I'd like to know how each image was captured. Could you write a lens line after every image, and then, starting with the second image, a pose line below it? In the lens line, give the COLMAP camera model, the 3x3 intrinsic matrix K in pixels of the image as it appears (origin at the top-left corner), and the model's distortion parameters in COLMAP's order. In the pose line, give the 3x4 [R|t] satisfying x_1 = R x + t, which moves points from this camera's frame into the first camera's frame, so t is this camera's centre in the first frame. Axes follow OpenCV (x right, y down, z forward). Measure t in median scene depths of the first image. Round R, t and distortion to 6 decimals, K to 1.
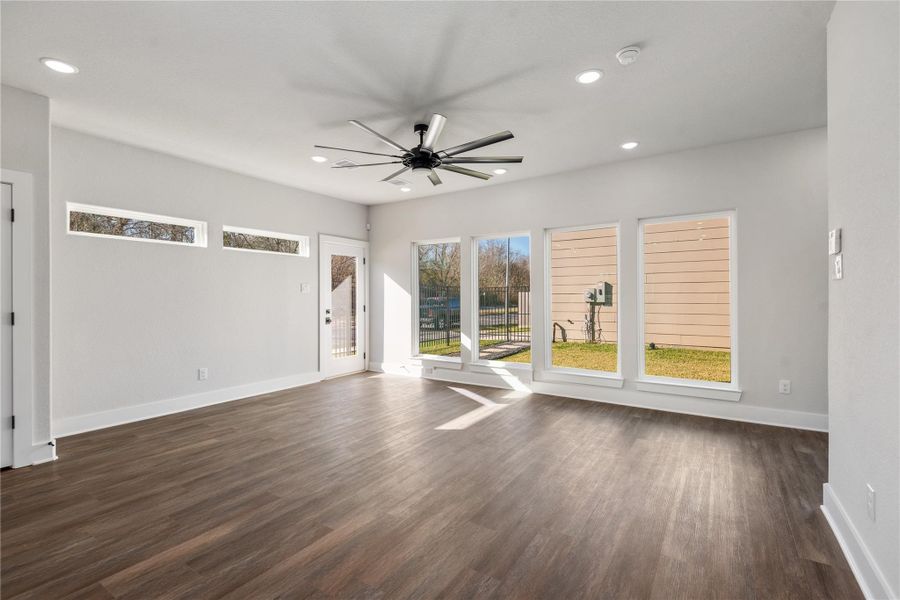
lens RADIAL K [[405.5, 0, 449.3], [0, 405.5, 303.3], [0, 0, 1]] dist [0.024072, -0.015196]
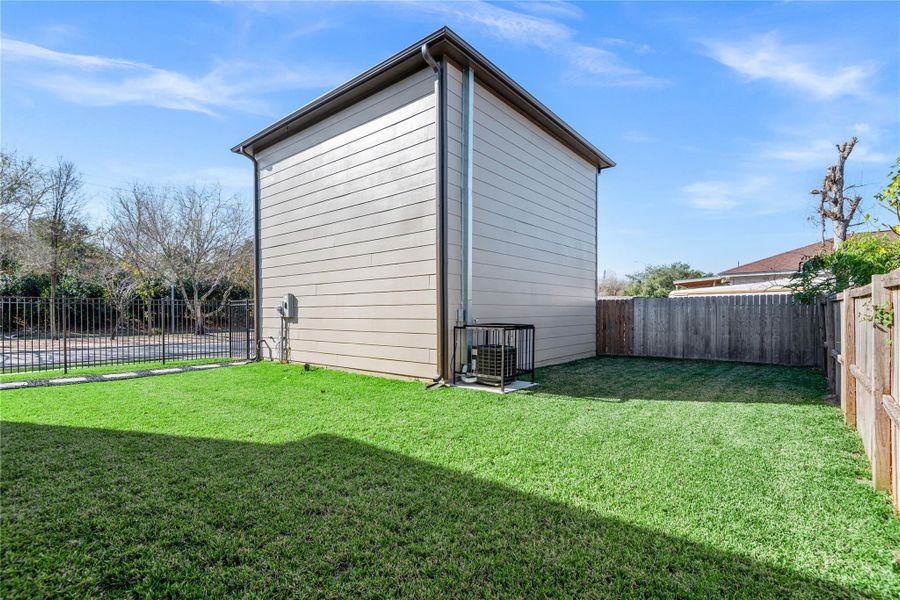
lens RADIAL K [[405.5, 0, 449.3], [0, 405.5, 303.3], [0, 0, 1]] dist [0.024072, -0.015196]
pose [[0.995615, -0.006298, -0.093337, 1.432436], [0.003657, 0.999589, -0.028440, -0.010988], [0.093478, 0.027974, 0.995228, 0.253511]]
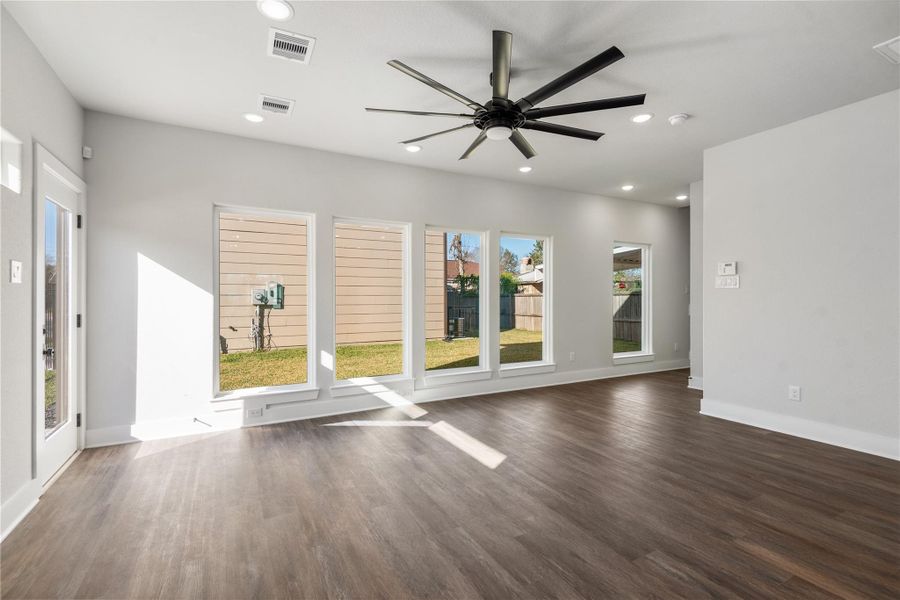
lens RADIAL K [[405.5, 0, 449.3], [0, 405.5, 303.3], [0, 0, 1]] dist [0.024072, -0.015196]
pose [[0.474063, -0.007156, 0.880462, -0.426947], [0.014240, 0.999898, 0.000459, -0.001548], [-0.880376, 0.012320, 0.474117, 0.390622]]
